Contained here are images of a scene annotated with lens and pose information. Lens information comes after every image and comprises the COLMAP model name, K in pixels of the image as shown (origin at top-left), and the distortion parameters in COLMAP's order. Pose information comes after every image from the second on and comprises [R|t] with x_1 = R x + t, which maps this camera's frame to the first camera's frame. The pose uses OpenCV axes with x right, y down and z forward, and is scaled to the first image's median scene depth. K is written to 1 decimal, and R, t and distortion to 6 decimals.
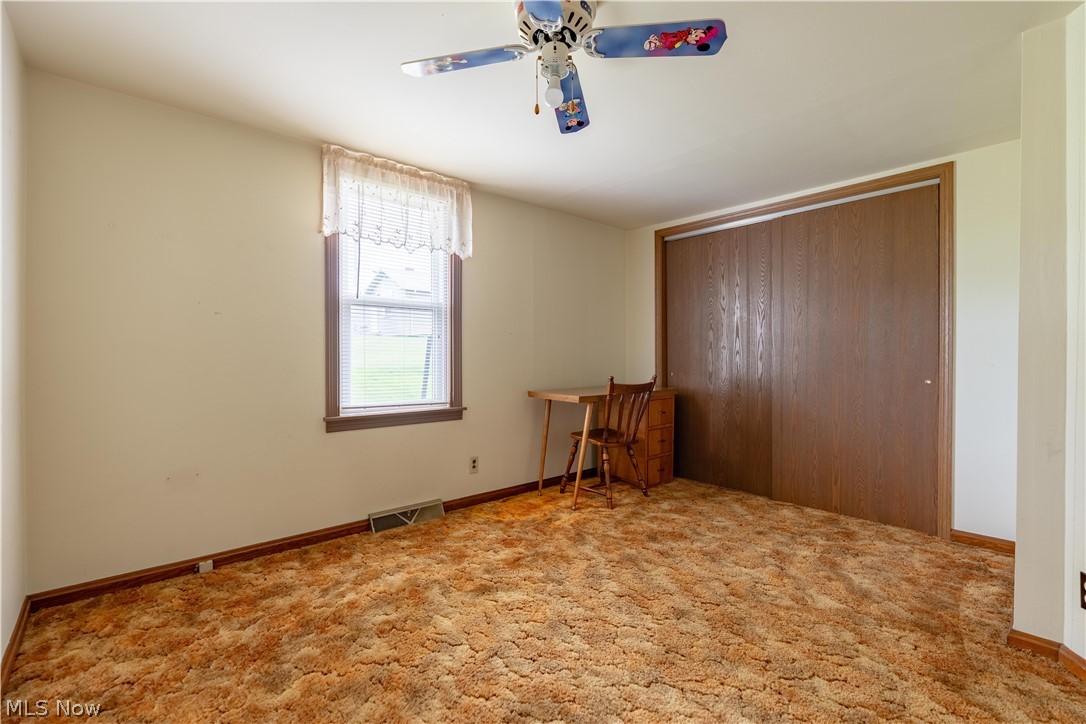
lens RADIAL K [[484.5, 0, 539.5], [0, 484.5, 360.0], [0, 0, 1]] dist [-0.006693, 0.002920]
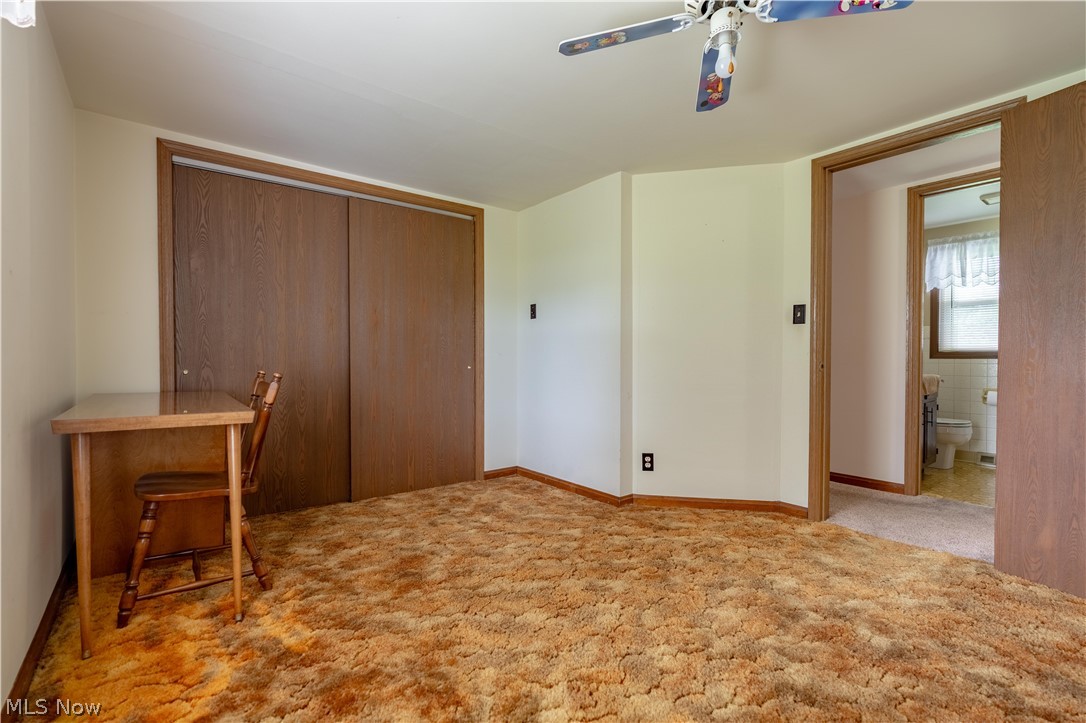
lens RADIAL K [[484.5, 0, 546.8], [0, 484.5, 362.0], [0, 0, 1]] dist [-0.006693, 0.002920]
pose [[0.047969, -0.013004, 0.998764, -0.508519], [0.002924, 0.999913, 0.012879, 0.012977], [-0.998845, 0.002302, 0.048003, 0.705164]]
